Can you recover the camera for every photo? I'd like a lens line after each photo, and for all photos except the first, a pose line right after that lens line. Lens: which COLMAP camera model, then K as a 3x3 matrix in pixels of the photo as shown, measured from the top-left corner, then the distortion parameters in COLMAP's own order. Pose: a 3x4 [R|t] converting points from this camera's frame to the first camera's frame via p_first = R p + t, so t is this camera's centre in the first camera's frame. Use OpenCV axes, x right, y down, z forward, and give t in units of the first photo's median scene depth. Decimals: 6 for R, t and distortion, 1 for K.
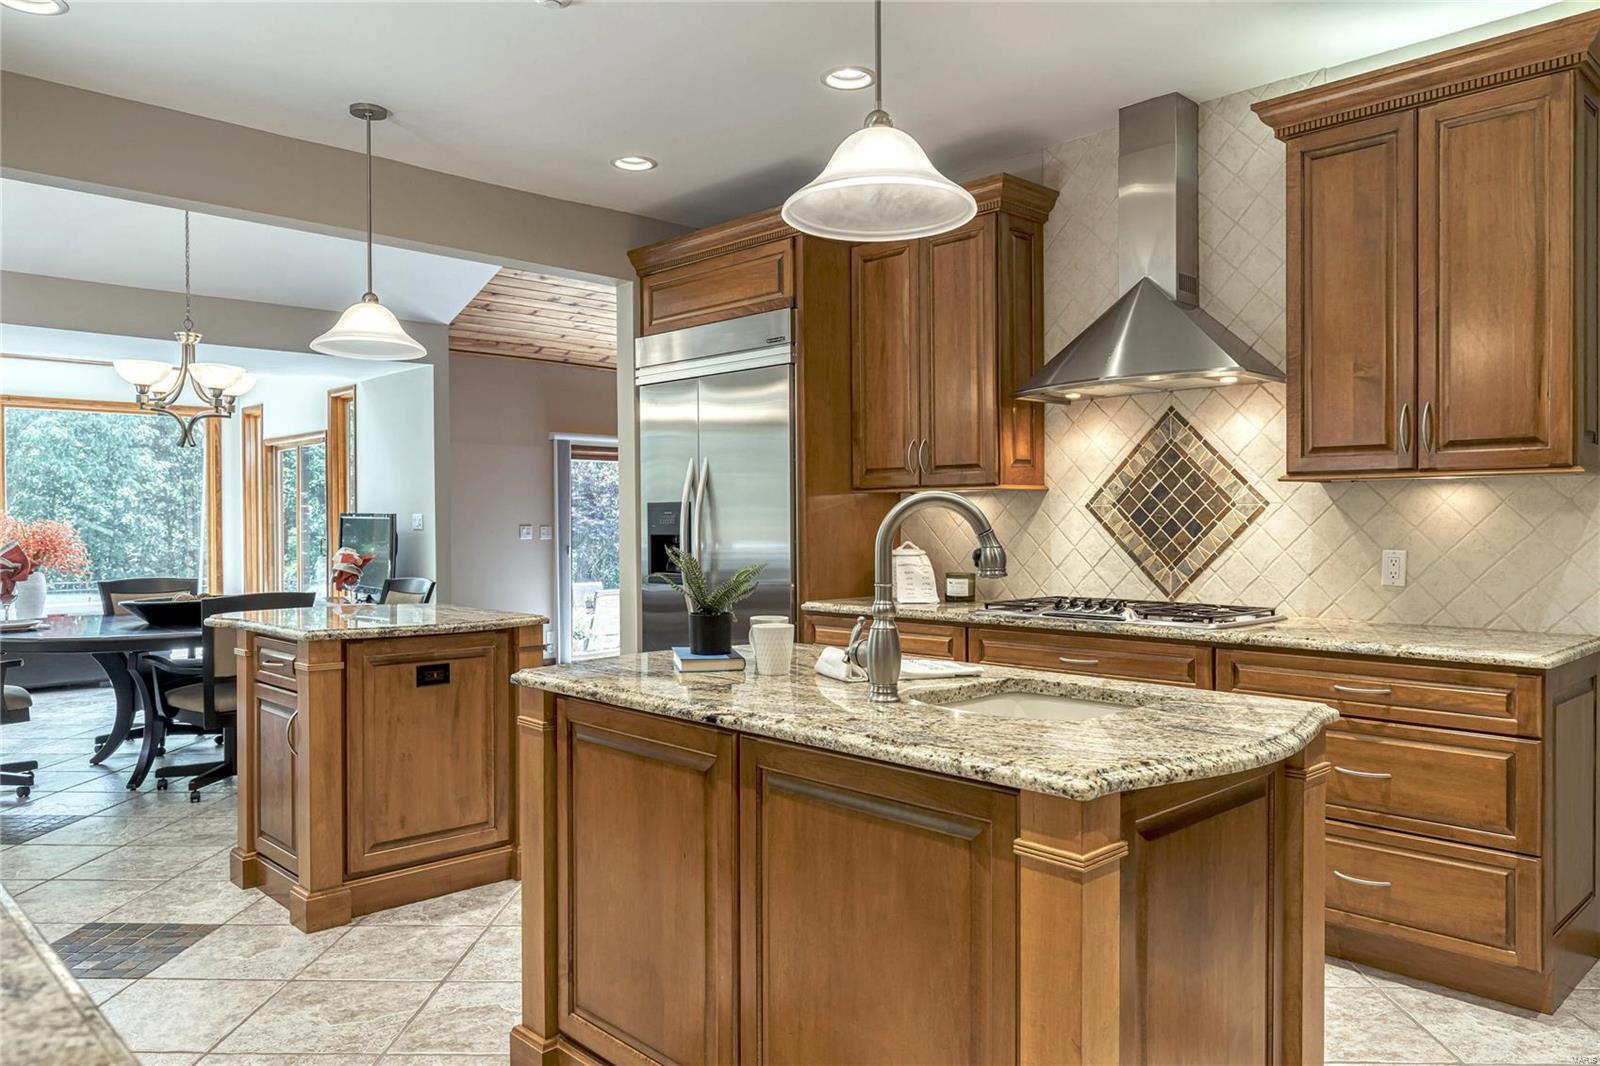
lens RADIAL K [[1082.3, 0, 800.0], [0, 1082.3, 533.0], [0, 0, 1]] dist [-0.004639, 0.000517]
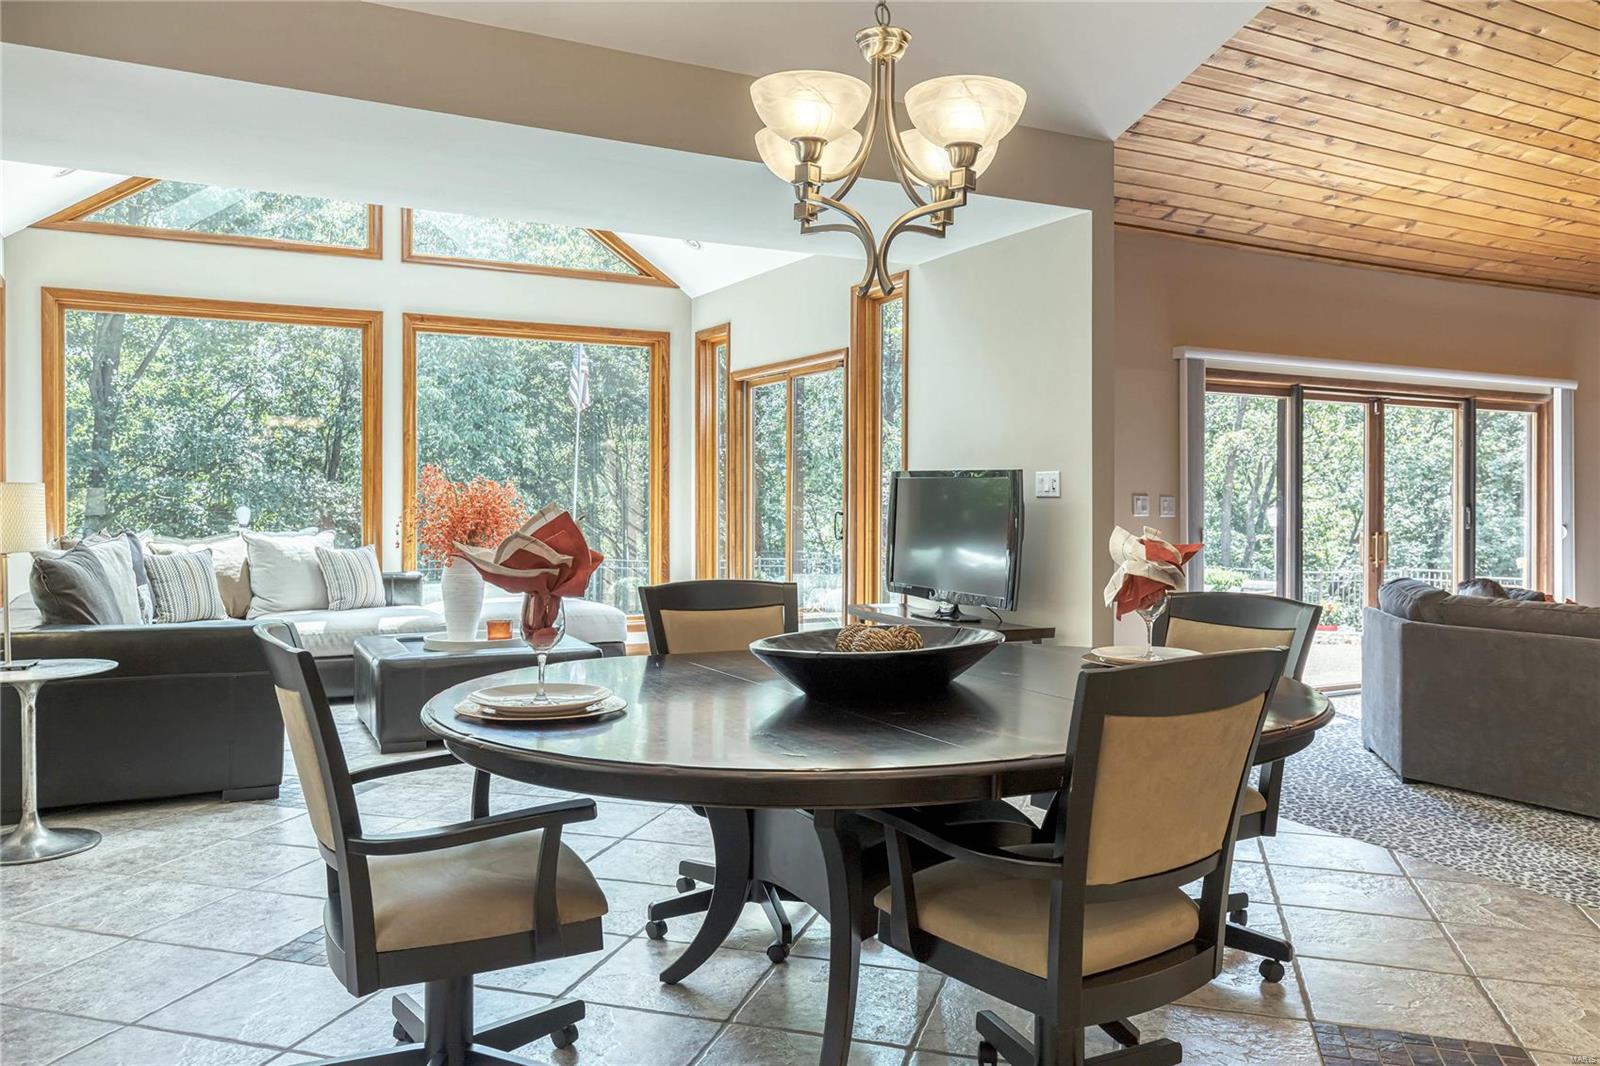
lens RADIAL K [[1157.8, 0, 800.0], [0, 1157.8, 533.0], [0, 0, 1]] dist [-0.003618, 0.001144]
pose [[0.961830, 0.016653, -0.273140, -0.266025], [-0.012273, 0.999767, 0.017735, 0.005470], [0.273372, -0.013706, 0.961811, 0.305825]]
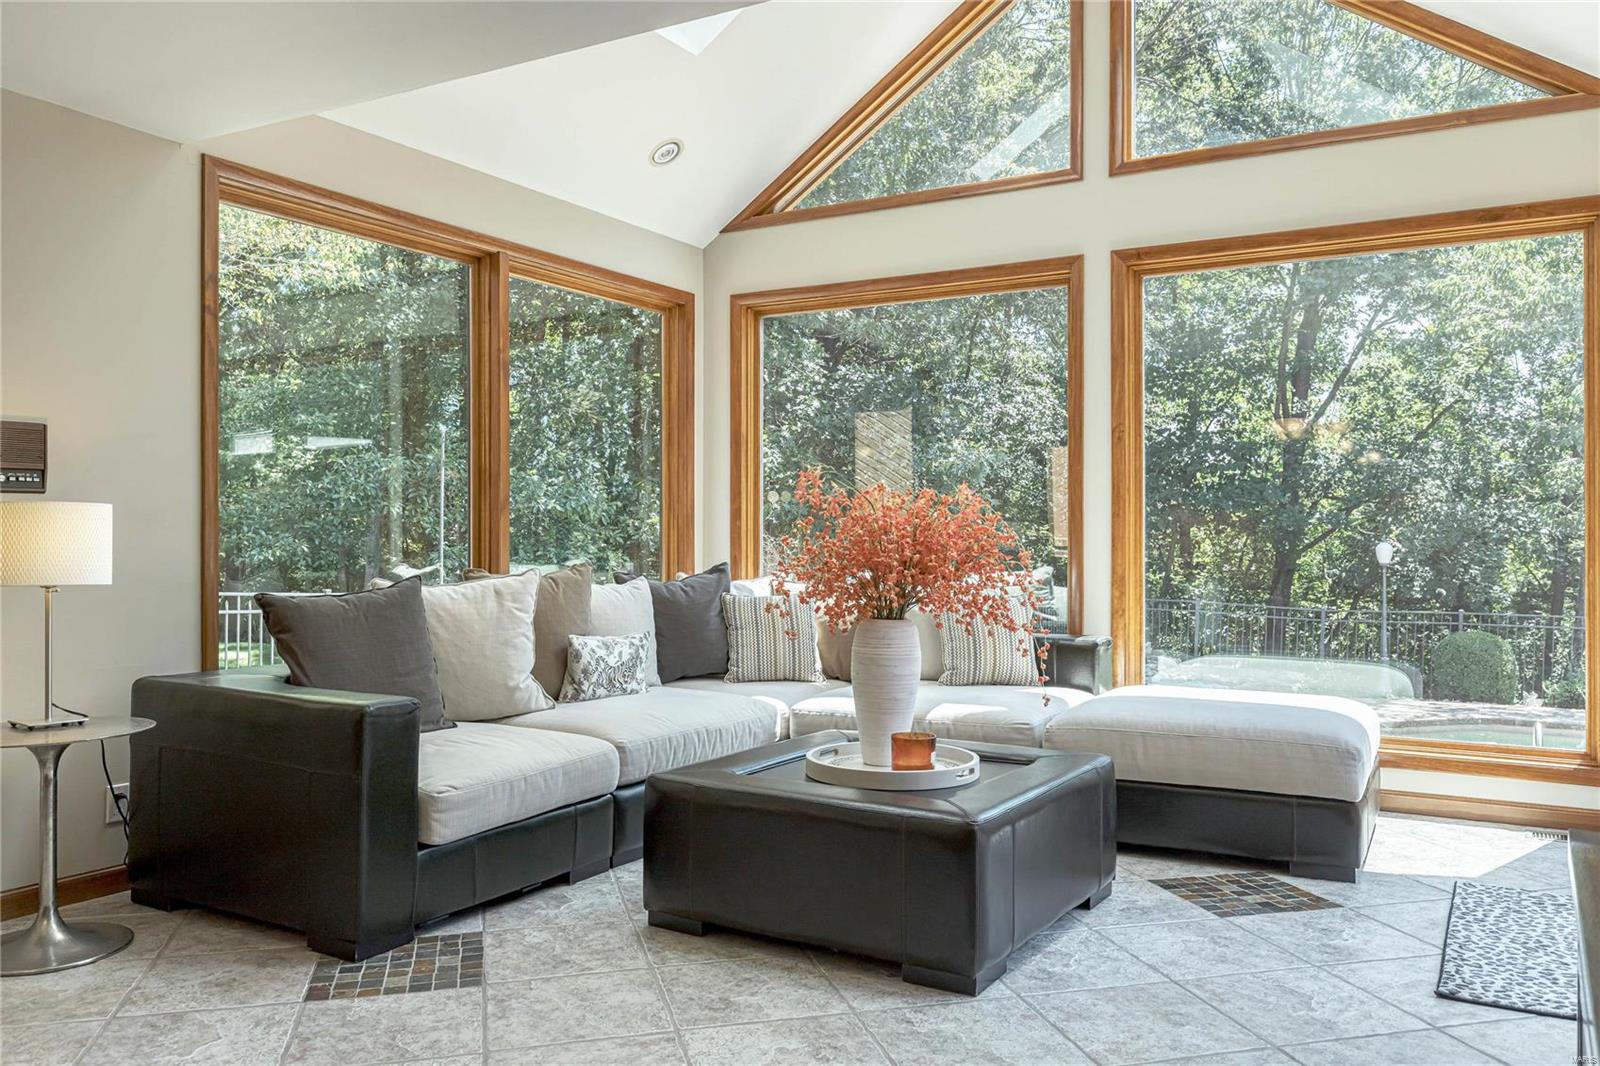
lens RADIAL K [[1235.0, 0, 784.9], [0, 1235.0, 535.3], [0, 0, 1]] dist [0.004346, 0.001836]
pose [[0.279679, 0.007023, -0.960068, -0.239812], [-0.016042, 0.999868, 0.002641, 0.003626], [0.959959, 0.014663, 0.279755, 0.718373]]
